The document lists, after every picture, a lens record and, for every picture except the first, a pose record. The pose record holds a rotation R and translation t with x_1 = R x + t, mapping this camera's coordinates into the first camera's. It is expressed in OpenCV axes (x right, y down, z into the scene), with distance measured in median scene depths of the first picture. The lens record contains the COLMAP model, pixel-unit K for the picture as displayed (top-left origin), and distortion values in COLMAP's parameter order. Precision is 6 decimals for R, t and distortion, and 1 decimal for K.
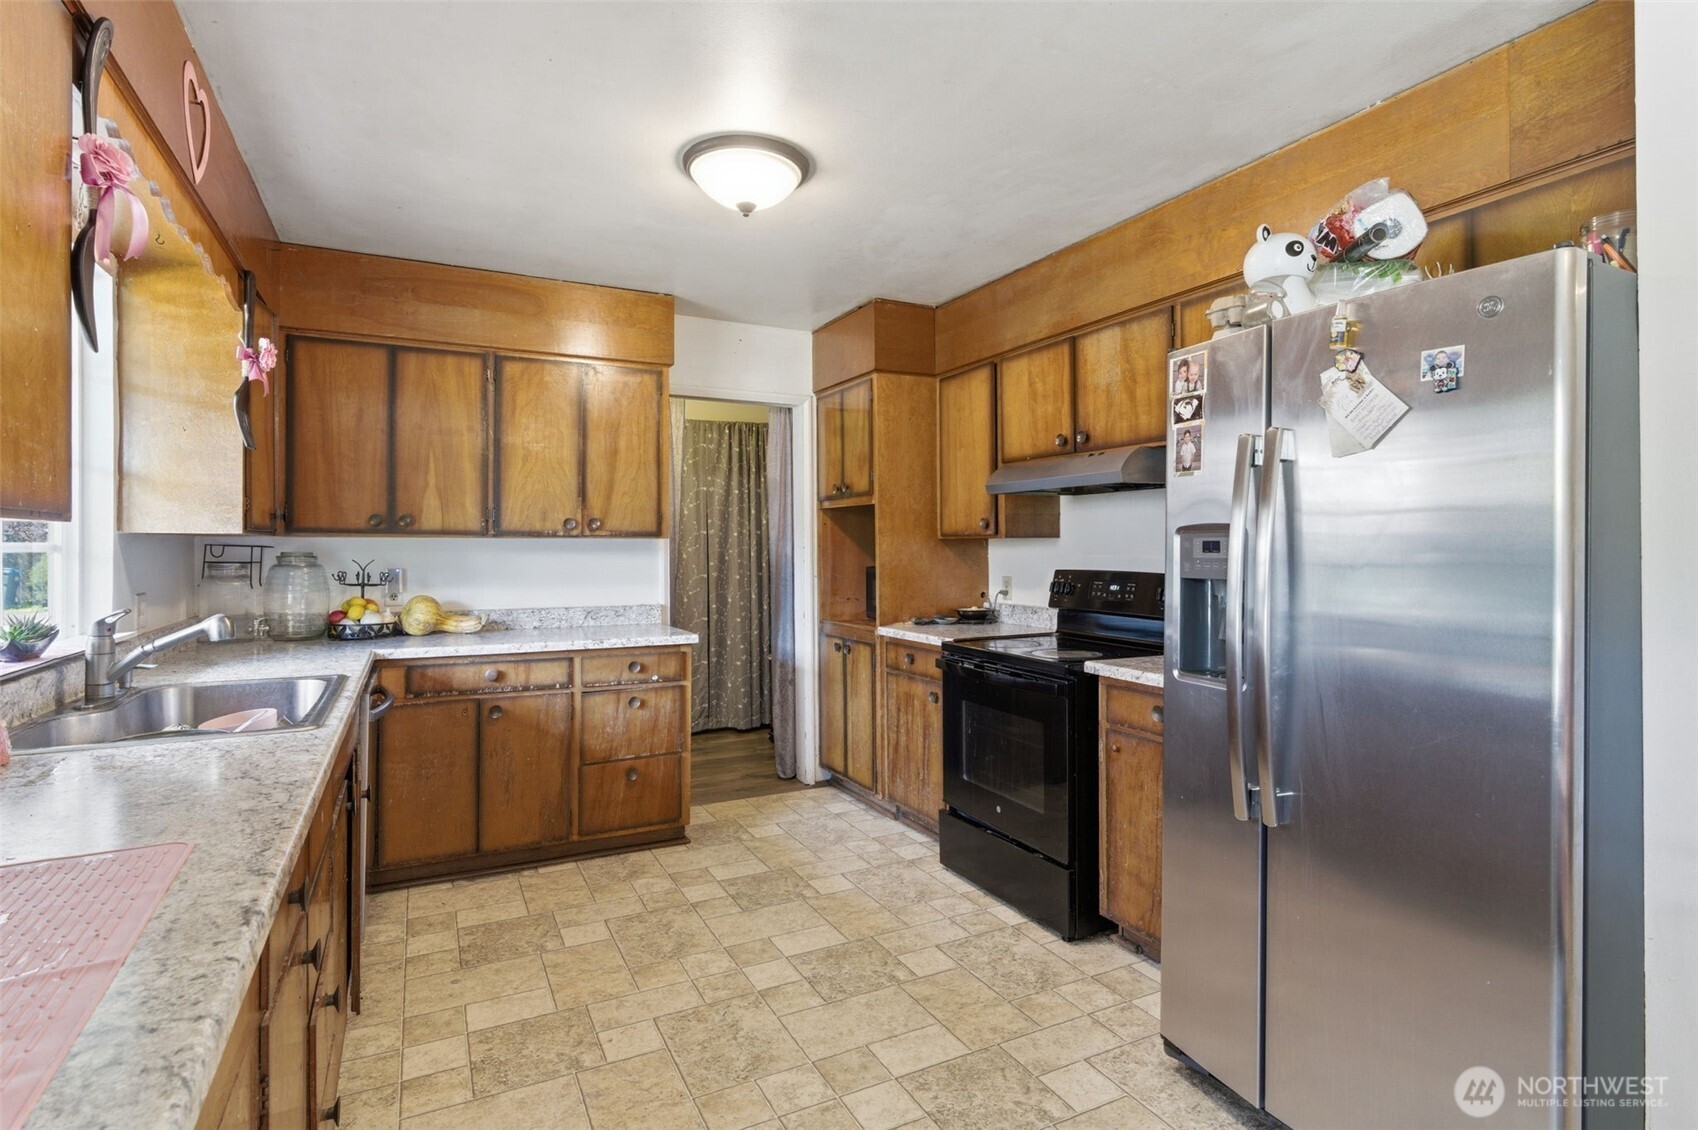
lens RADIAL K [[844.1, 0, 849.2], [0, 844.1, 556.9], [0, 0, 1]] dist [0.002542, 0.000477]
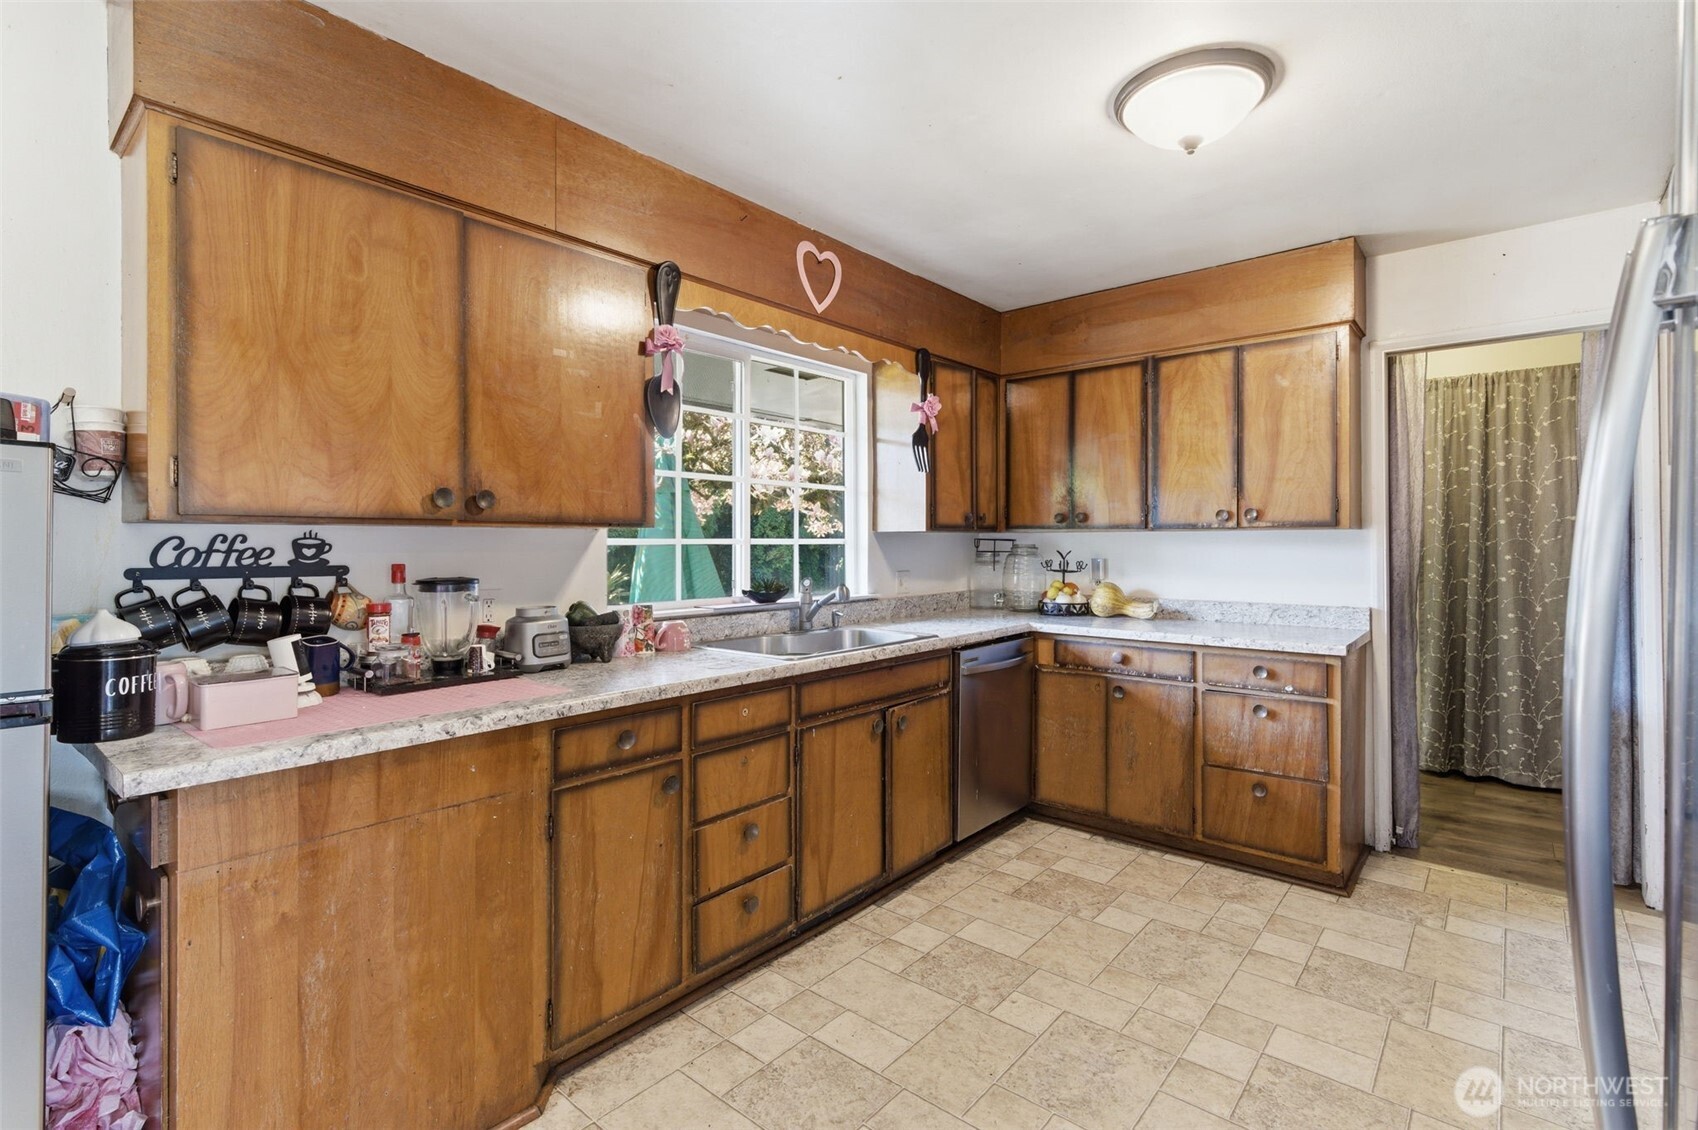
lens RADIAL K [[785.6, 0, 849.5], [0, 785.6, 549.7], [0, 0, 1]] dist [-0.001979, 0.000176]
pose [[0.387910, 0.008145, -0.921661, 0.353661], [-0.008370, 0.999951, 0.005314, -0.001299], [0.921659, 0.005653, 0.387959, 0.273104]]
